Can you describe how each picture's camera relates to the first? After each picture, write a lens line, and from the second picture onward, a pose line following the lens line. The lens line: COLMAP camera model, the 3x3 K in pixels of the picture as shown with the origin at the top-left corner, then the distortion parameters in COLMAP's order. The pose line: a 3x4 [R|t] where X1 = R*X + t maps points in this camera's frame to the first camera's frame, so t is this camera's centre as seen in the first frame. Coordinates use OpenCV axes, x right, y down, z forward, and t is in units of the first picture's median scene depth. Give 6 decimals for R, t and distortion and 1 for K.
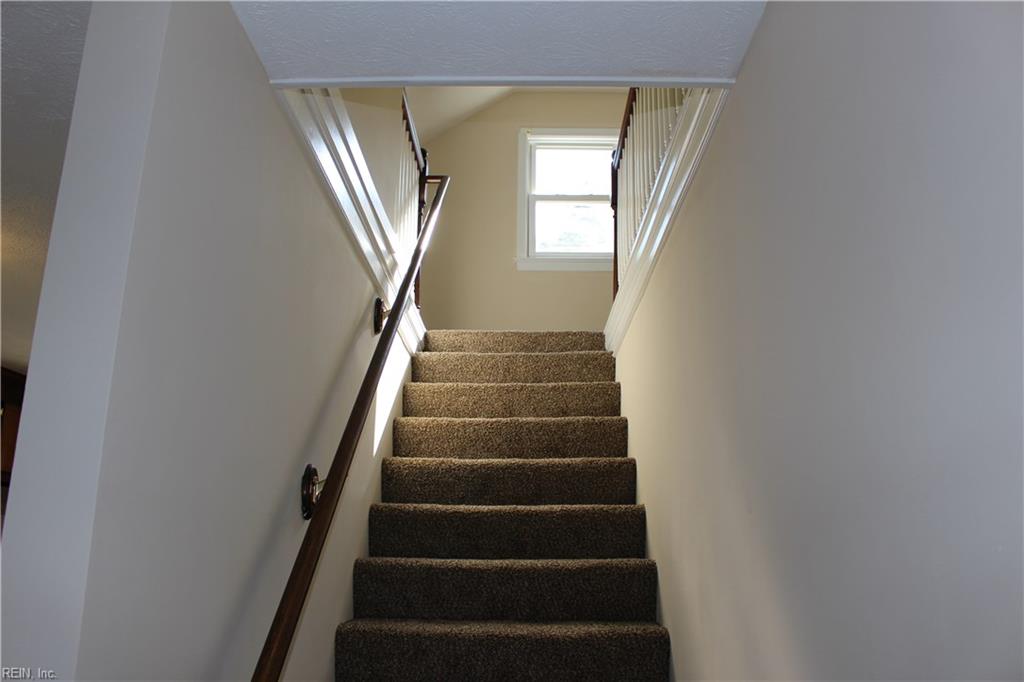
lens RADIAL K [[840.6, 0, 512.0], [0, 840.6, 341.0], [0, 0, 1]] dist [-0.160173, 0.128713]
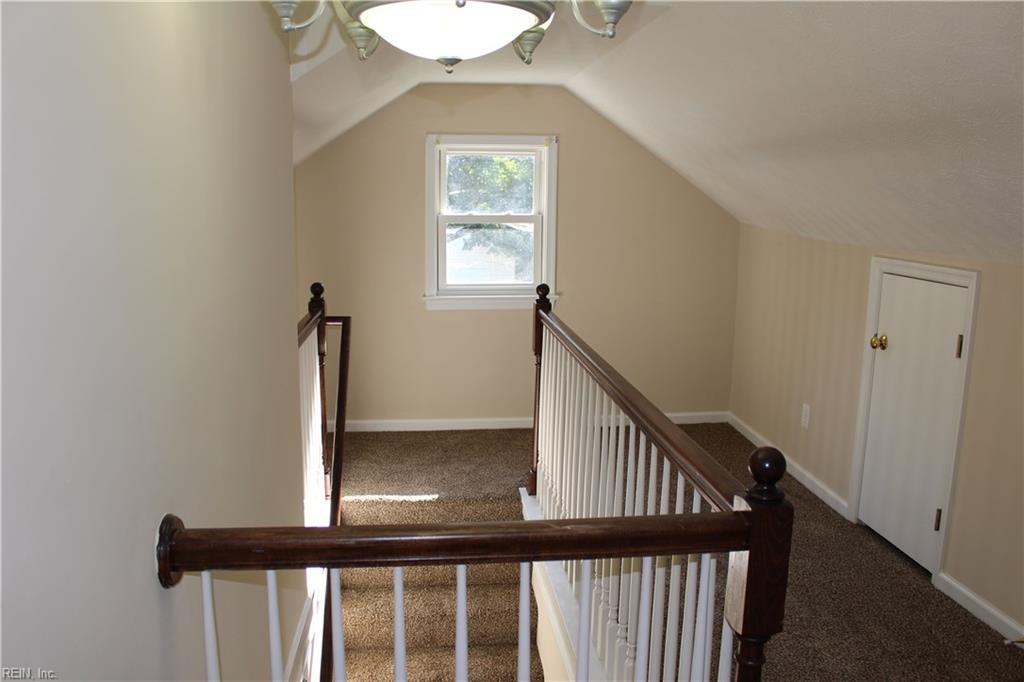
lens RADIAL K [[840.6, 0, 512.0], [0, 840.6, 341.0], [0, 0, 1]] dist [-0.160173, 0.128713]
pose [[0.992886, -0.023487, 0.116731, -0.008765], [-0.028362, 0.905486, 0.423427, -0.441613], [-0.115643, -0.423725, 0.898378, 0.147543]]
